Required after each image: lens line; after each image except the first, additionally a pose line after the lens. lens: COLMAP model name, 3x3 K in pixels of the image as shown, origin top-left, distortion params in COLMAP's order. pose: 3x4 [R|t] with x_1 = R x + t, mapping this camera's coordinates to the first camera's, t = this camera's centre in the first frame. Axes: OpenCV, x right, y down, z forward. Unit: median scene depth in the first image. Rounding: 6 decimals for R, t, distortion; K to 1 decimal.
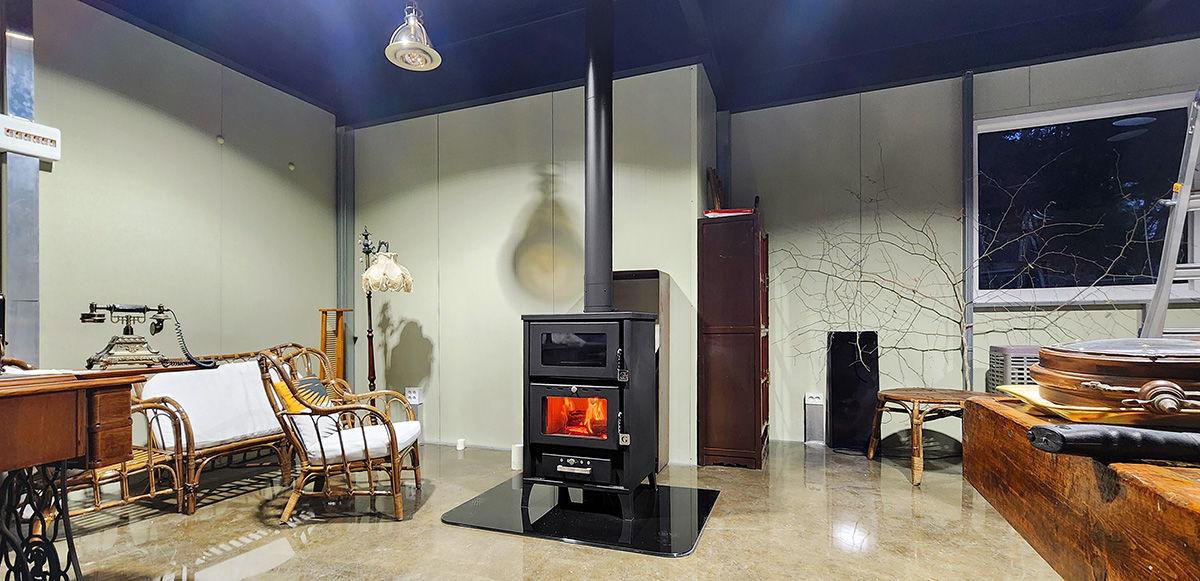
lens RADIAL K [[618.2, 0, 551.2], [0, 618.2, 329.2], [0, 0, 1]] dist [-0.009845, 0.004521]
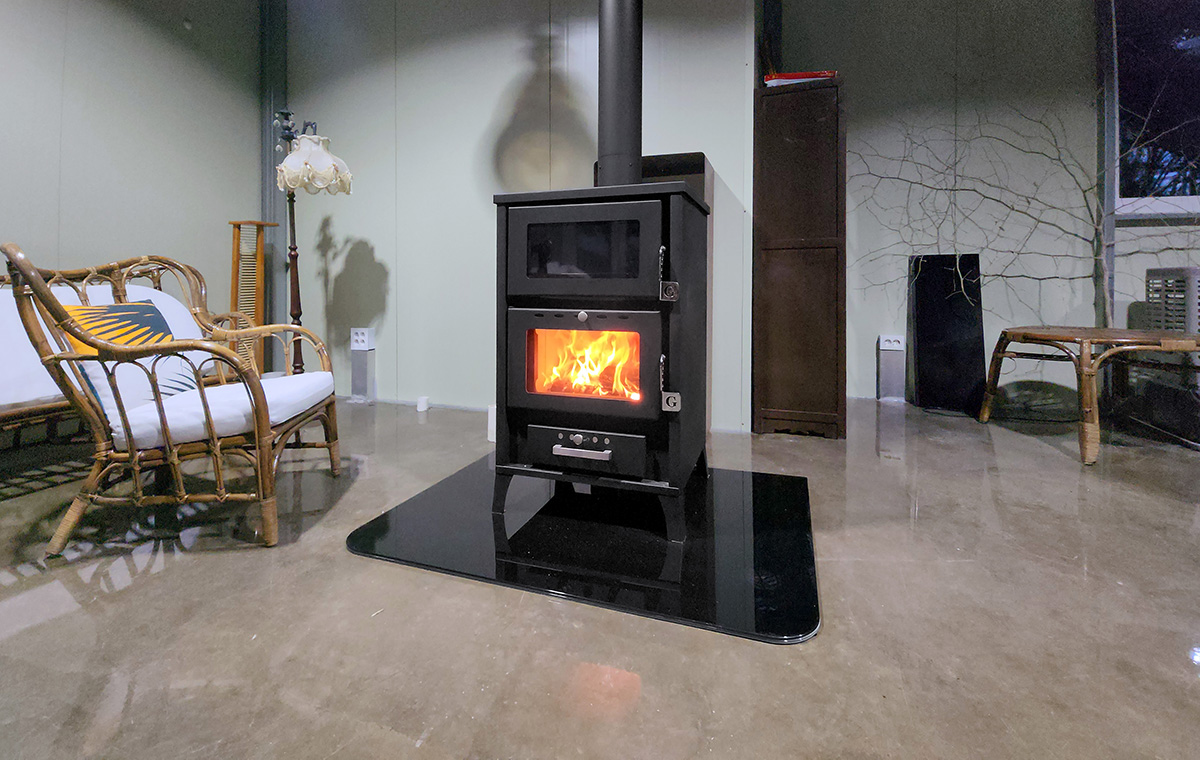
lens RADIAL K [[572.4, 0, 594.3], [0, 572.4, 299.5], [0, 0, 1]] dist [0.007890, -0.002608]
pose [[0.996731, 0.009196, 0.080267, 0.003129], [-0.010489, 0.999822, 0.015709, 0.059748], [-0.080109, -0.016499, 0.996650, 0.374433]]
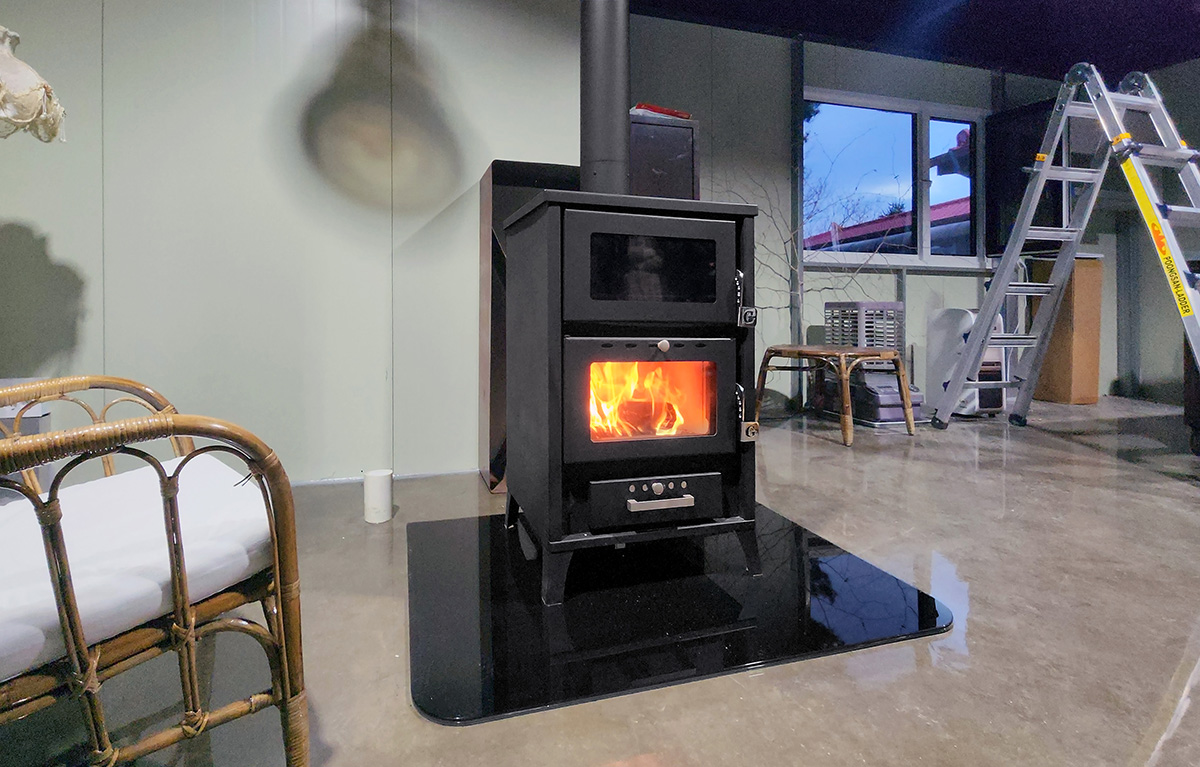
lens RADIAL K [[600.3, 0, 564.9], [0, 600.3, 320.1], [0, 0, 1]] dist [-0.003262, 0.000729]
pose [[0.734964, 0.010499, 0.678025, -0.290562], [-0.013597, 0.999907, -0.000745, 0.063808], [-0.677970, -0.008671, 0.735039, 0.563901]]
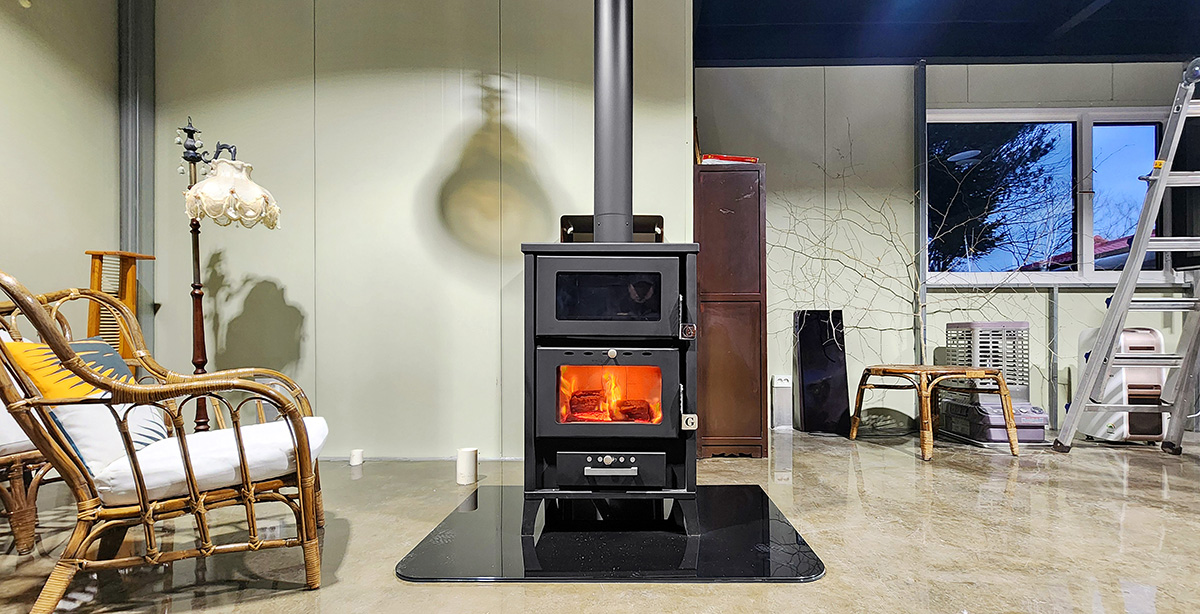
lens RADIAL K [[589.0, 0, 647.2], [0, 589.0, 349.5], [0, 0, 1]] dist [-0.000424, -0.000282]
pose [[0.903046, 0.008500, 0.429459, -0.167803], [-0.010964, 0.999935, 0.003262, 0.073928], [-0.429403, -0.007654, 0.903081, 0.325264]]
